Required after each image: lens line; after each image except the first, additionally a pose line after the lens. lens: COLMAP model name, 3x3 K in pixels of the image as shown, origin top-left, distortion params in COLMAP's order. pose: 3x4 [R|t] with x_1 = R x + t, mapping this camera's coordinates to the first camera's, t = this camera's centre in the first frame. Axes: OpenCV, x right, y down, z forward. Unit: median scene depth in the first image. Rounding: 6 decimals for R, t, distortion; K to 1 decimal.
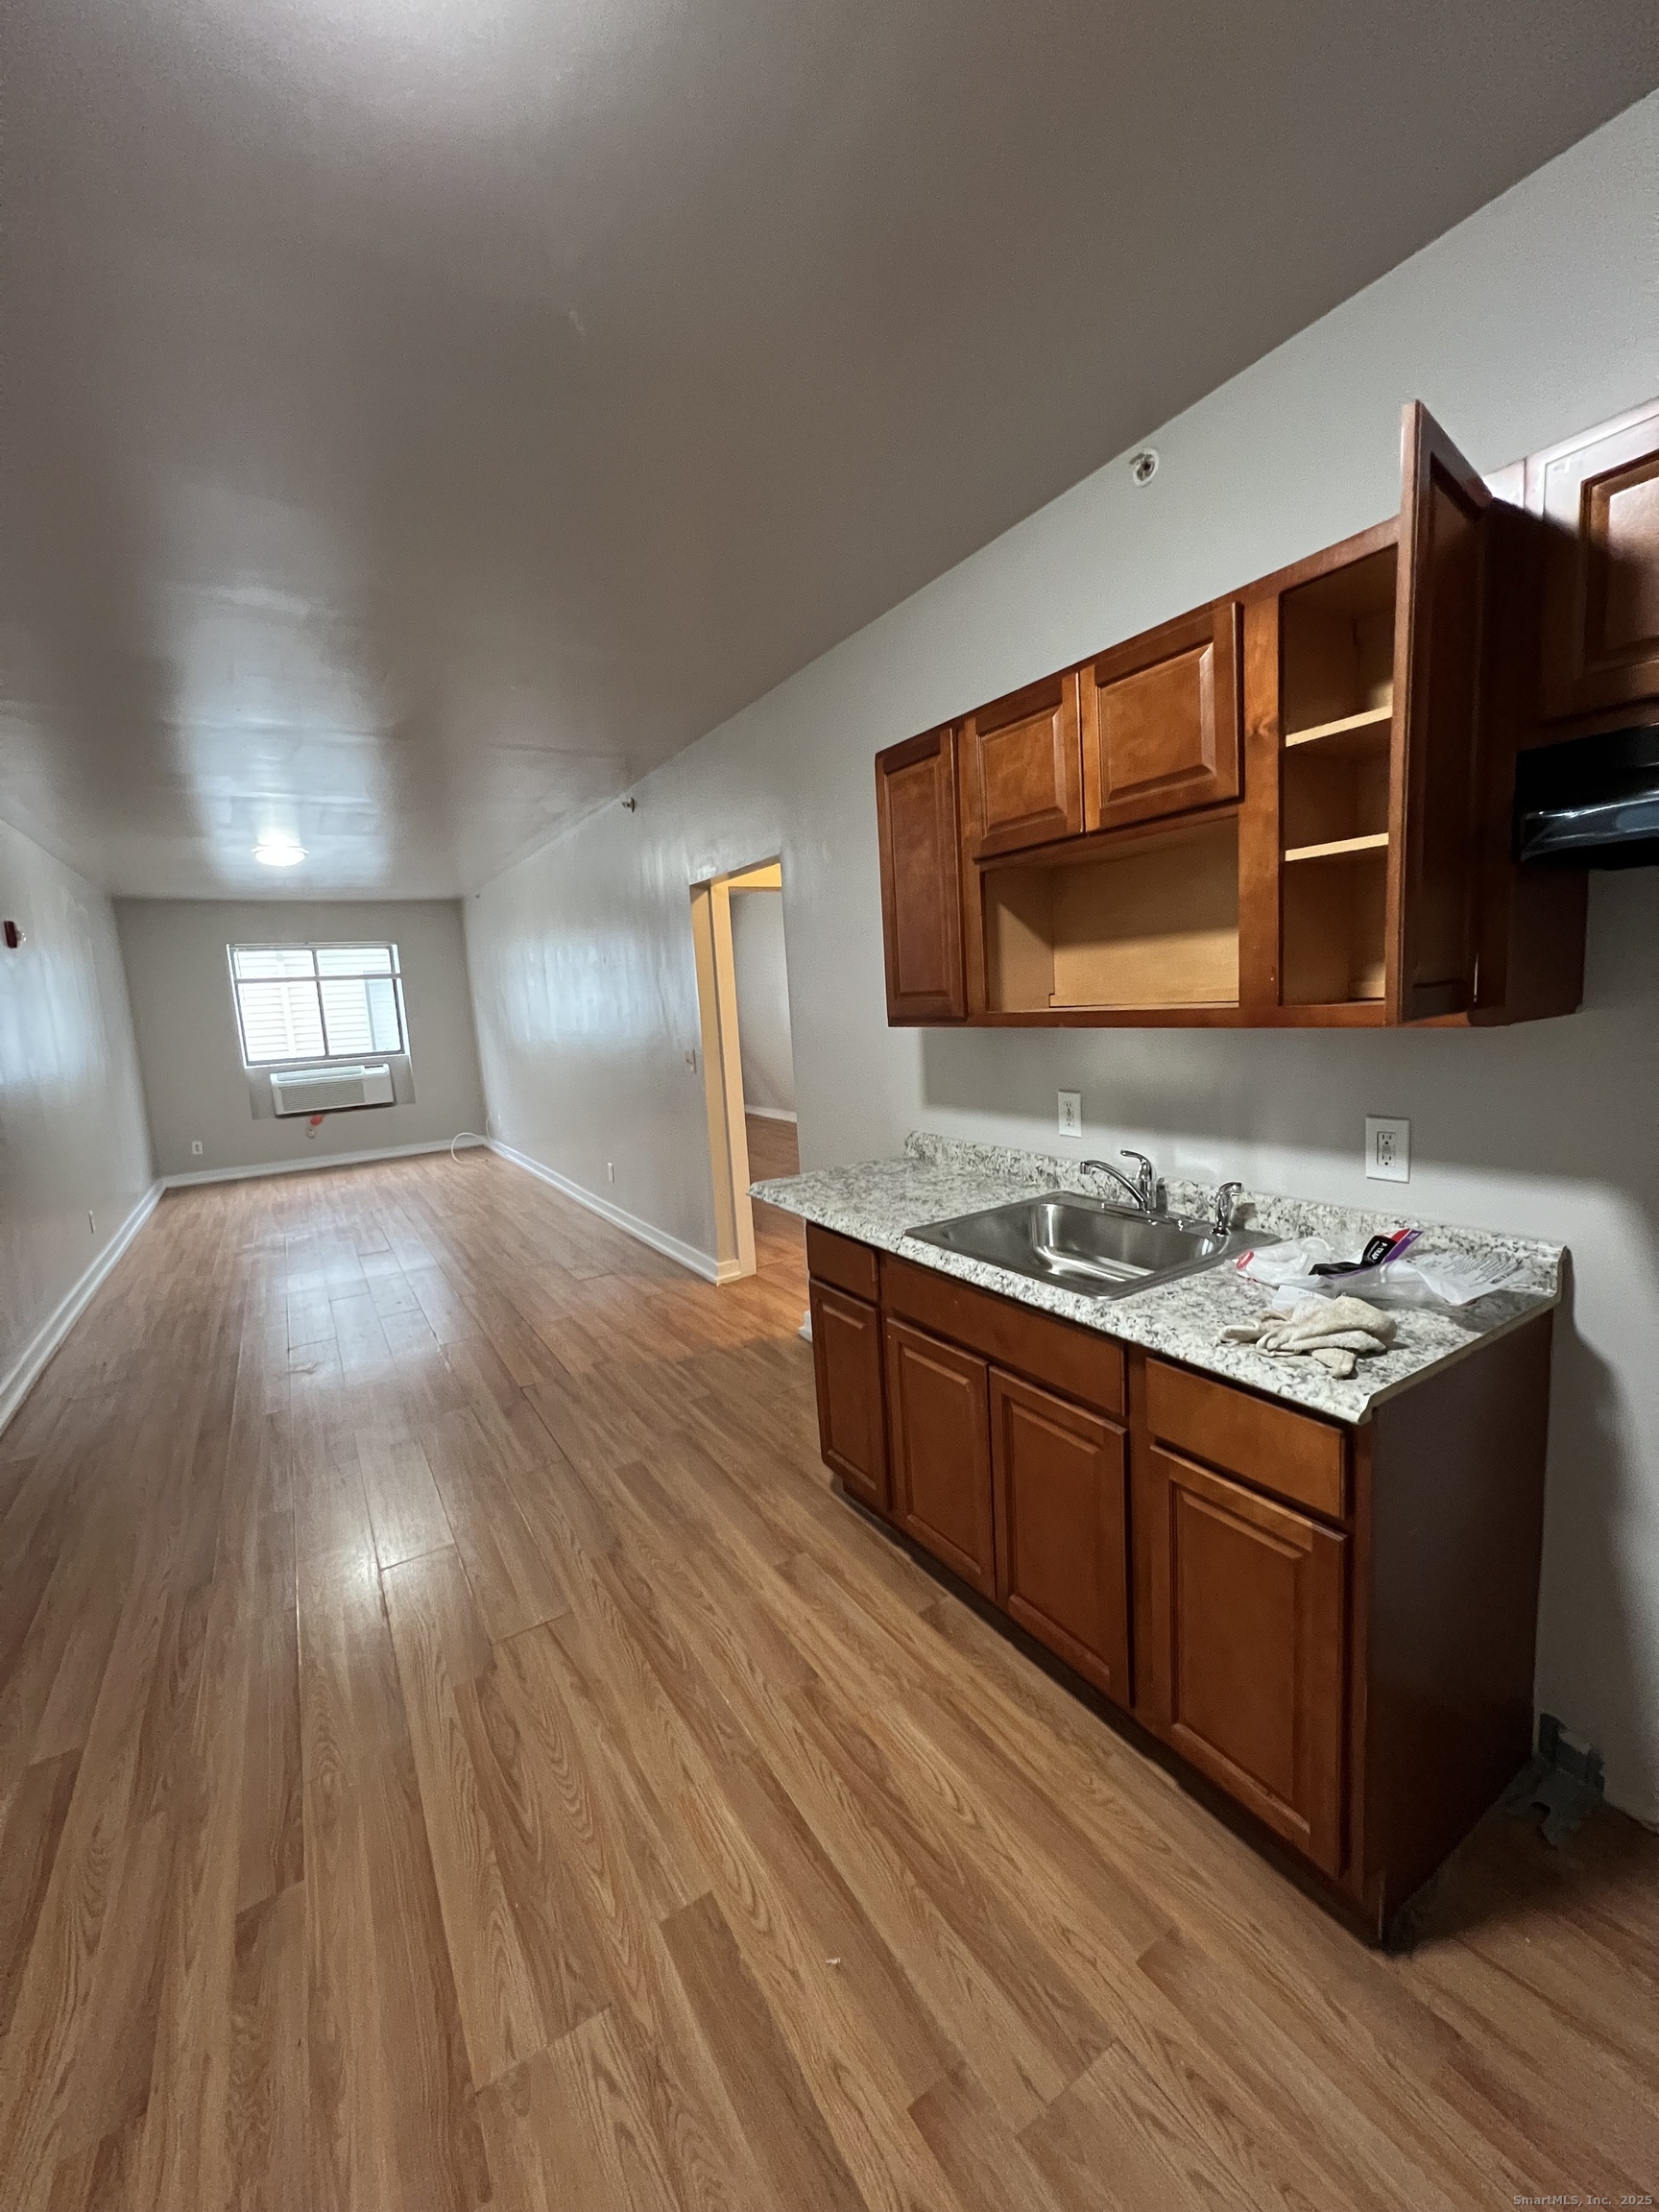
lens RADIAL K [[882.9, 0, 829.5], [0, 882.9, 1106.0], [0, 0, 1]] dist [-0.001193, 0.000260]
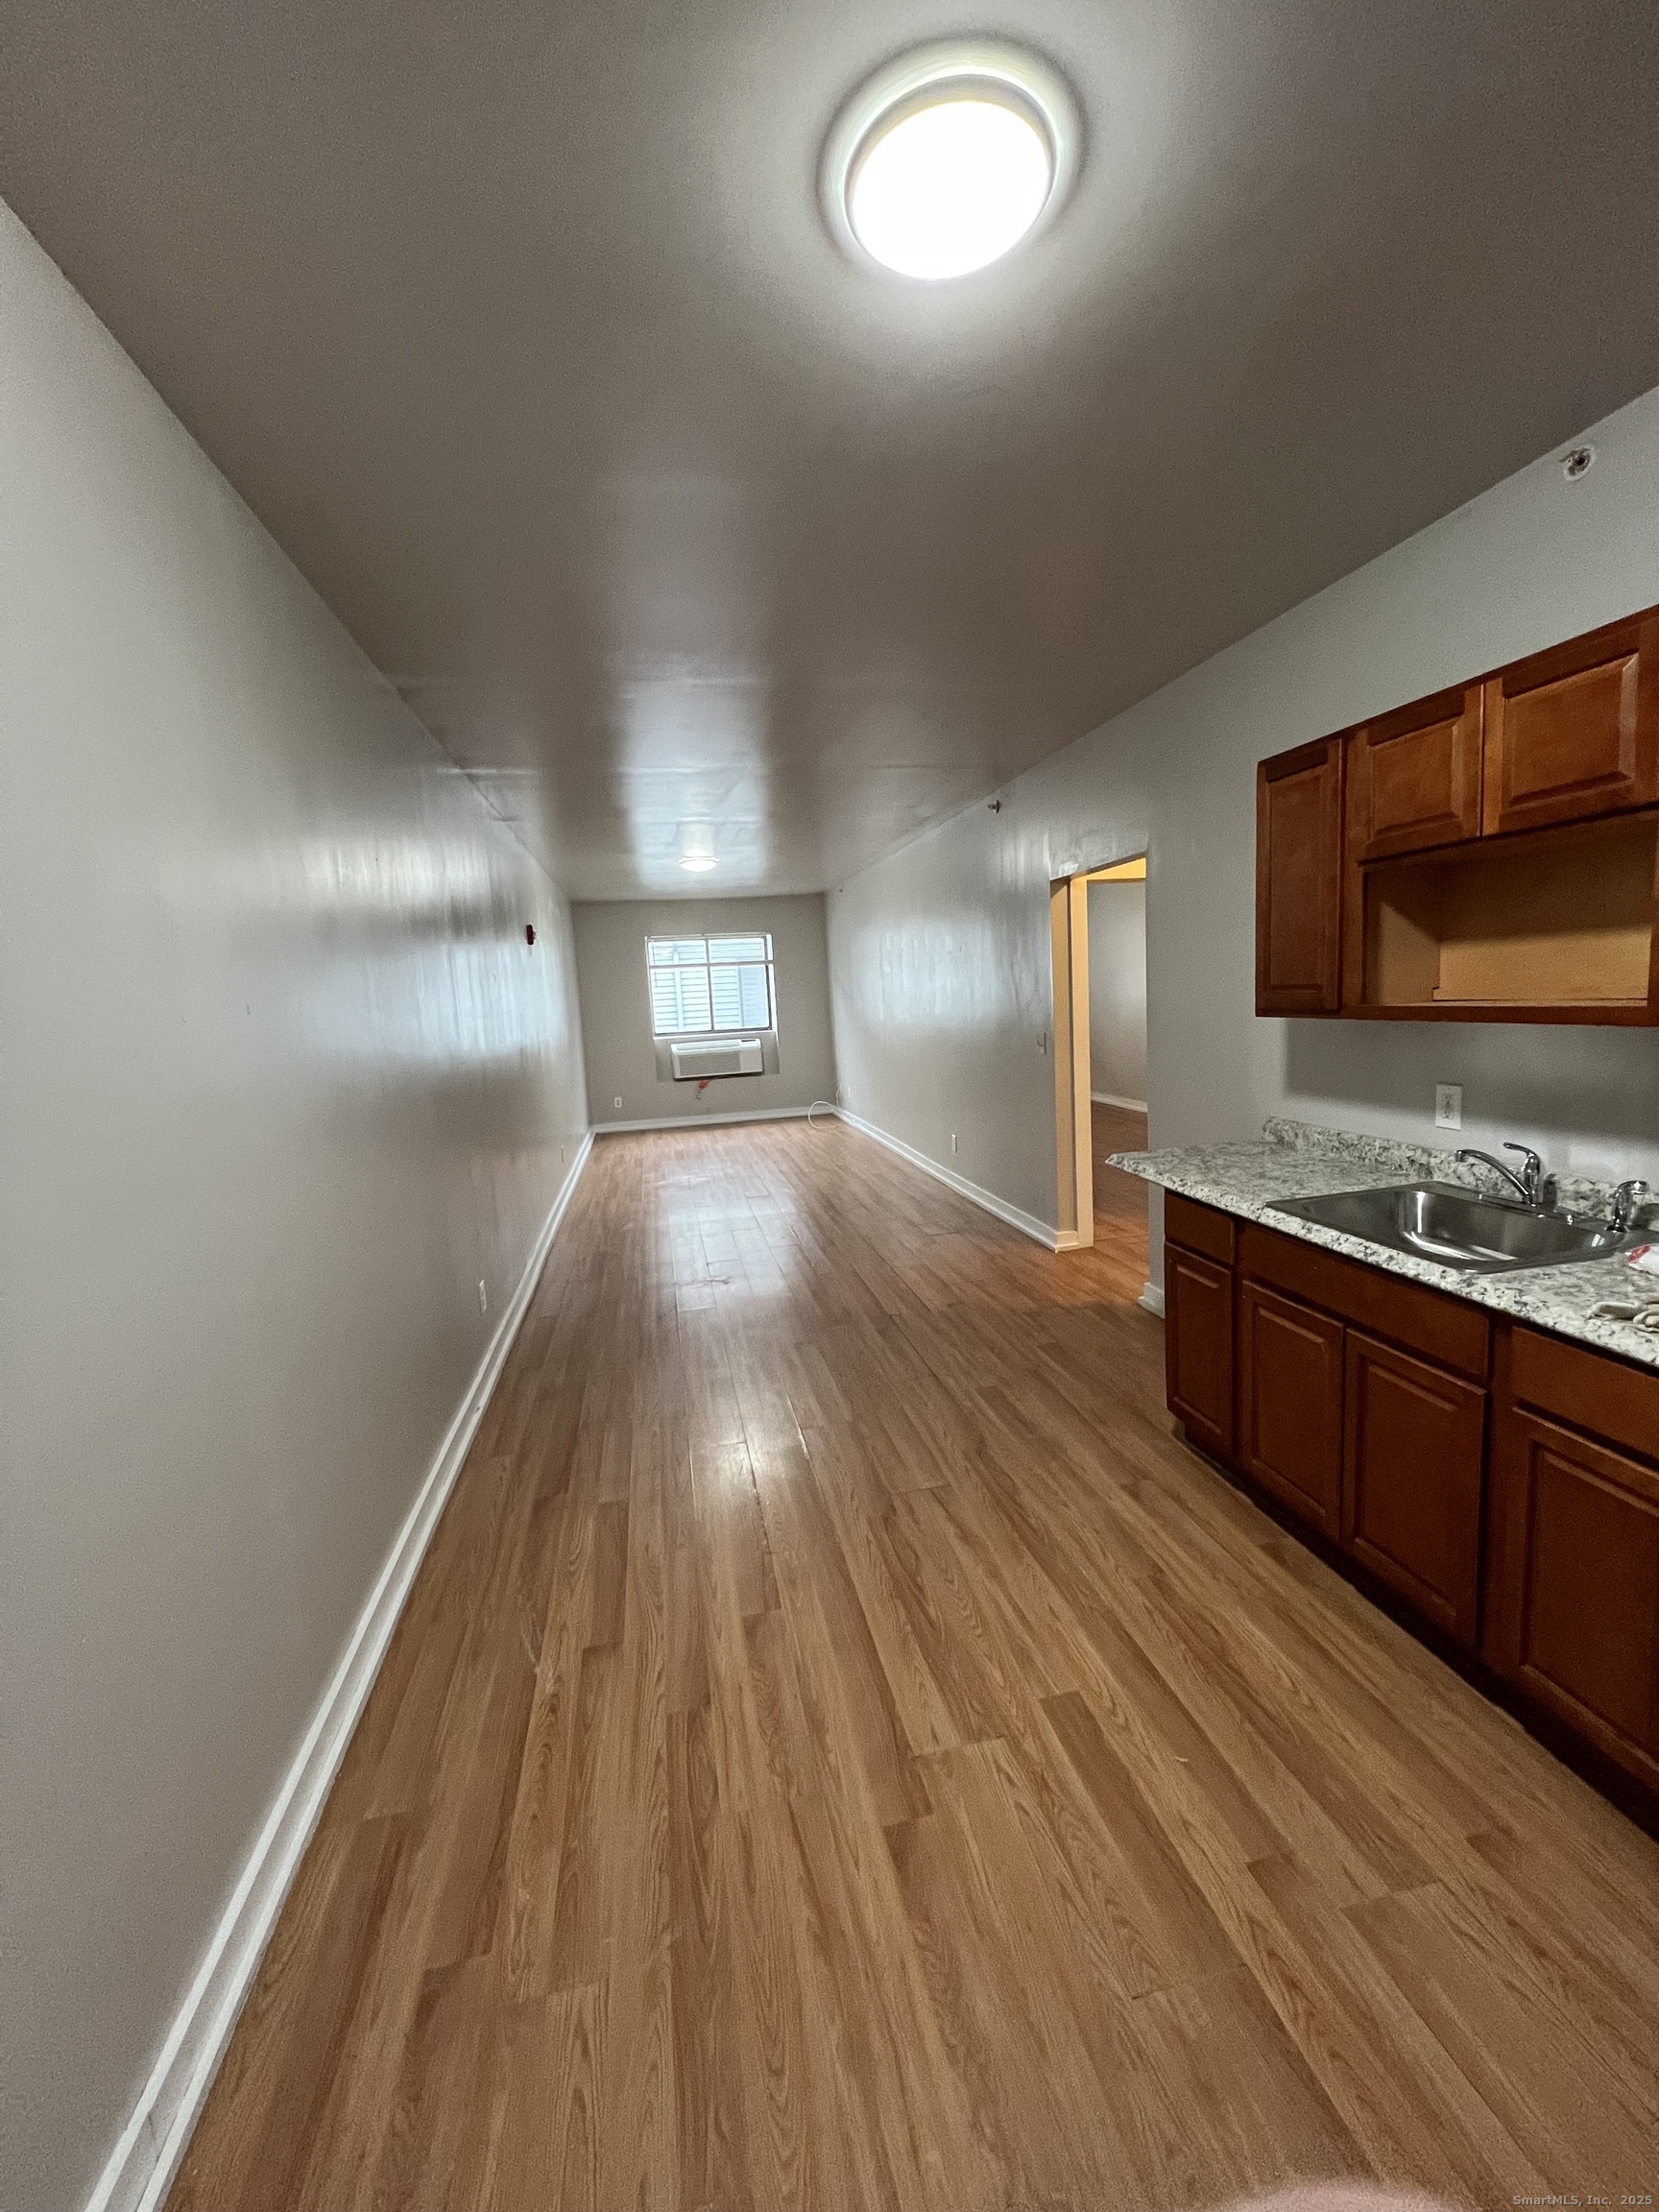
lens RADIAL K [[882.9, 0, 829.5], [0, 882.9, 1106.0], [0, 0, 1]] dist [-0.001193, 0.000260]
pose [[0.937373, 0.051896, -0.344439, -0.051004], [-0.044688, 0.998585, 0.028839, 0.012364], [0.345448, -0.011640, 0.938366, -0.219122]]
